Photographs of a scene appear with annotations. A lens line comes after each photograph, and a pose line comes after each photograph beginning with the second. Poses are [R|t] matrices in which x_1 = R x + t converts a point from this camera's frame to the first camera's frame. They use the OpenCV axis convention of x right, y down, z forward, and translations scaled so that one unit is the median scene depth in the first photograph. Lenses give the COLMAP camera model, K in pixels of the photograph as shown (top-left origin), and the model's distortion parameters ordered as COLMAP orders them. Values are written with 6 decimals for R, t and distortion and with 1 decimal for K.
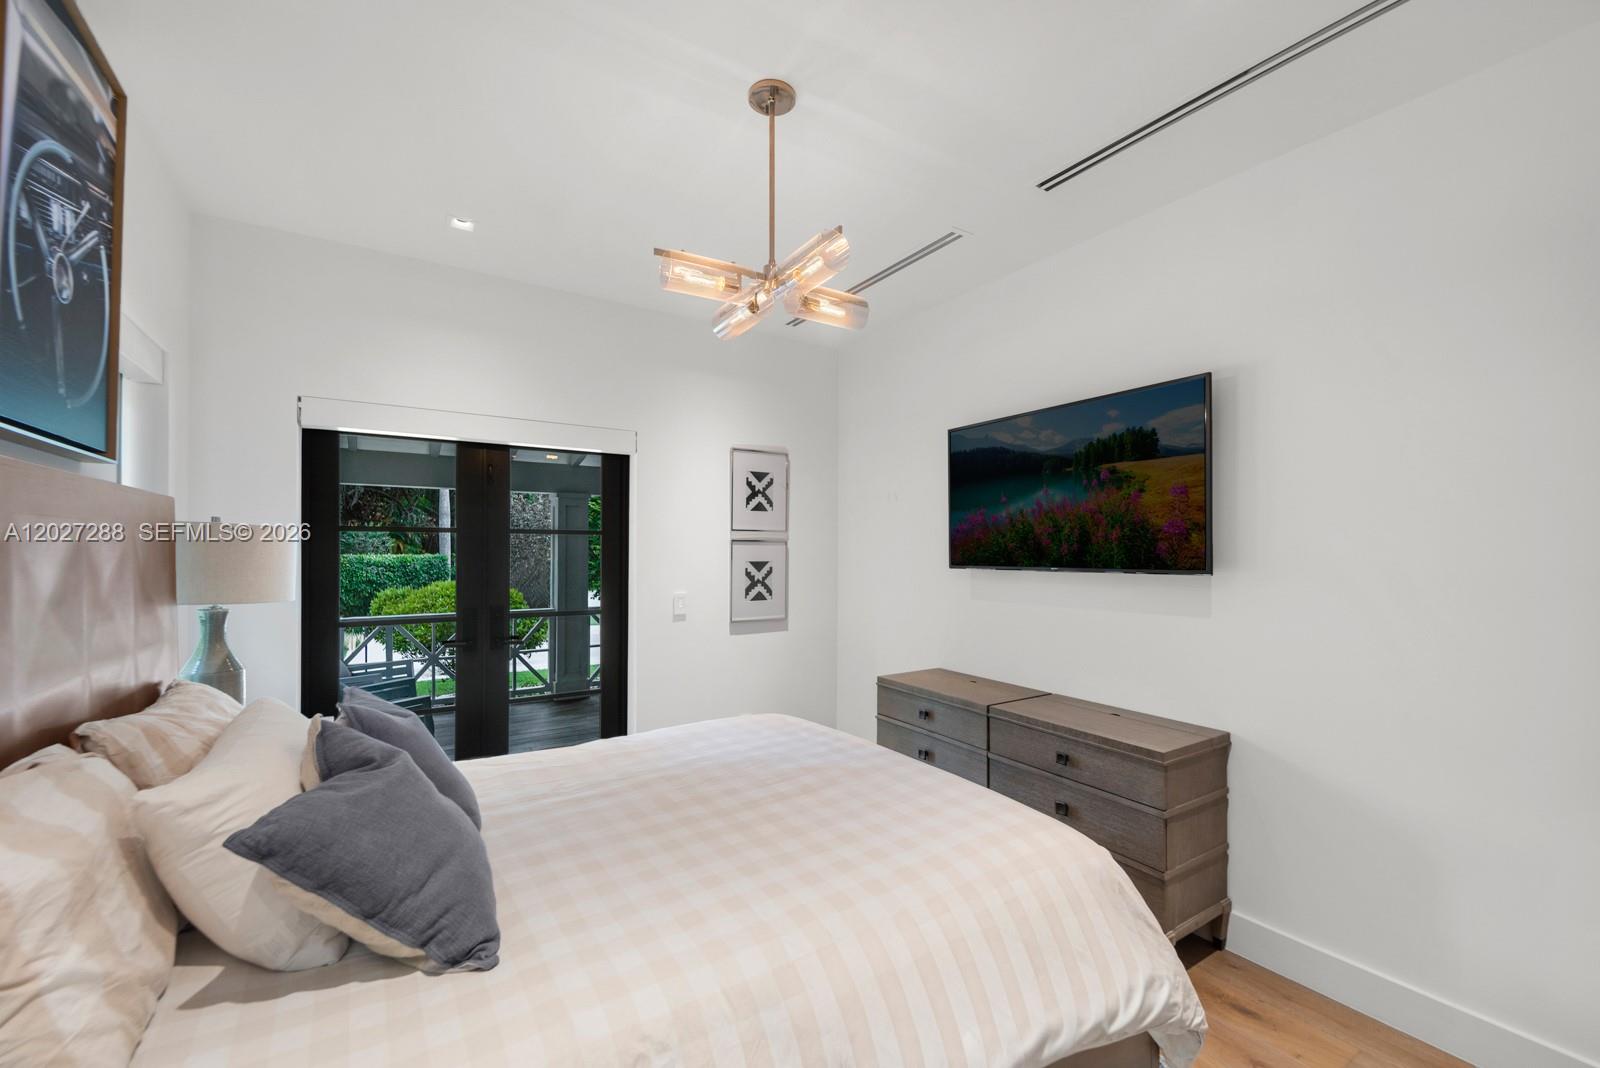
lens RADIAL K [[645.8, 0, 796.7], [0, 645.8, 541.6], [0, 0, 1]] dist [0.030641, -0.017160]
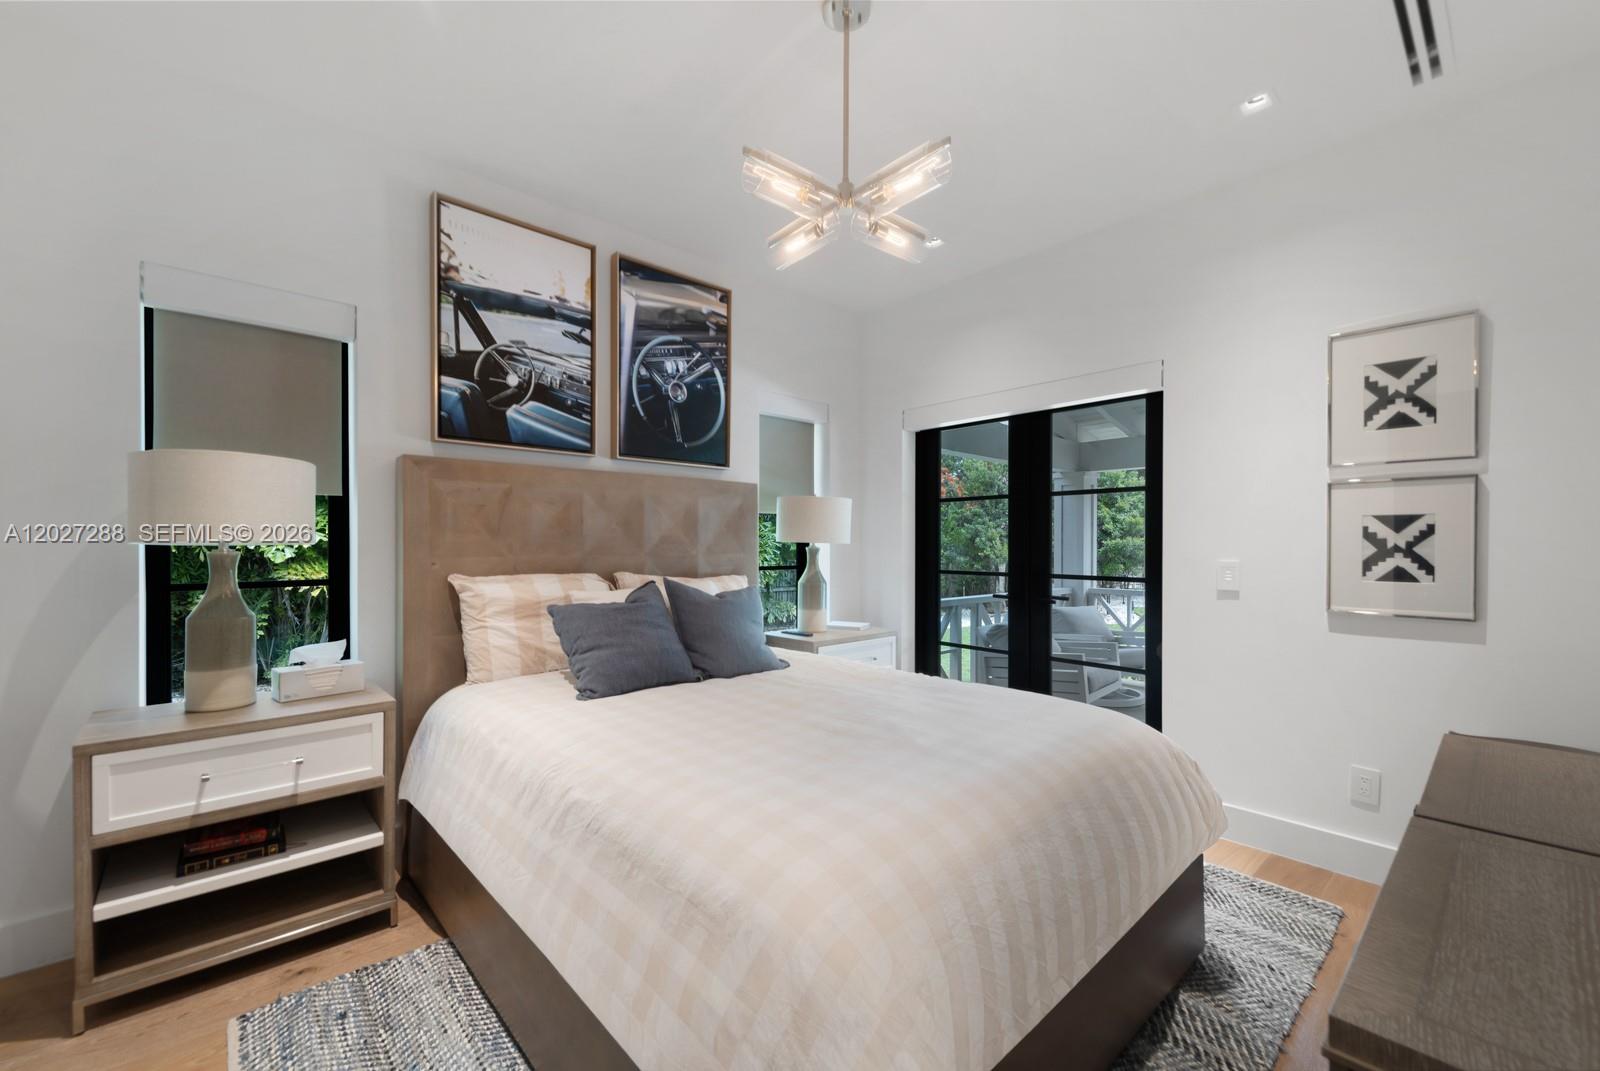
lens RADIAL K [[645.8, 0, 796.7], [0, 645.8, 543.1], [0, 0, 1]] dist [0.030641, -0.017160]
pose [[0.159569, -0.002058, -0.987185, 0.481034], [0.009910, 0.999951, -0.000483, 0.056214], [0.987137, -0.009706, 0.159582, 0.408500]]
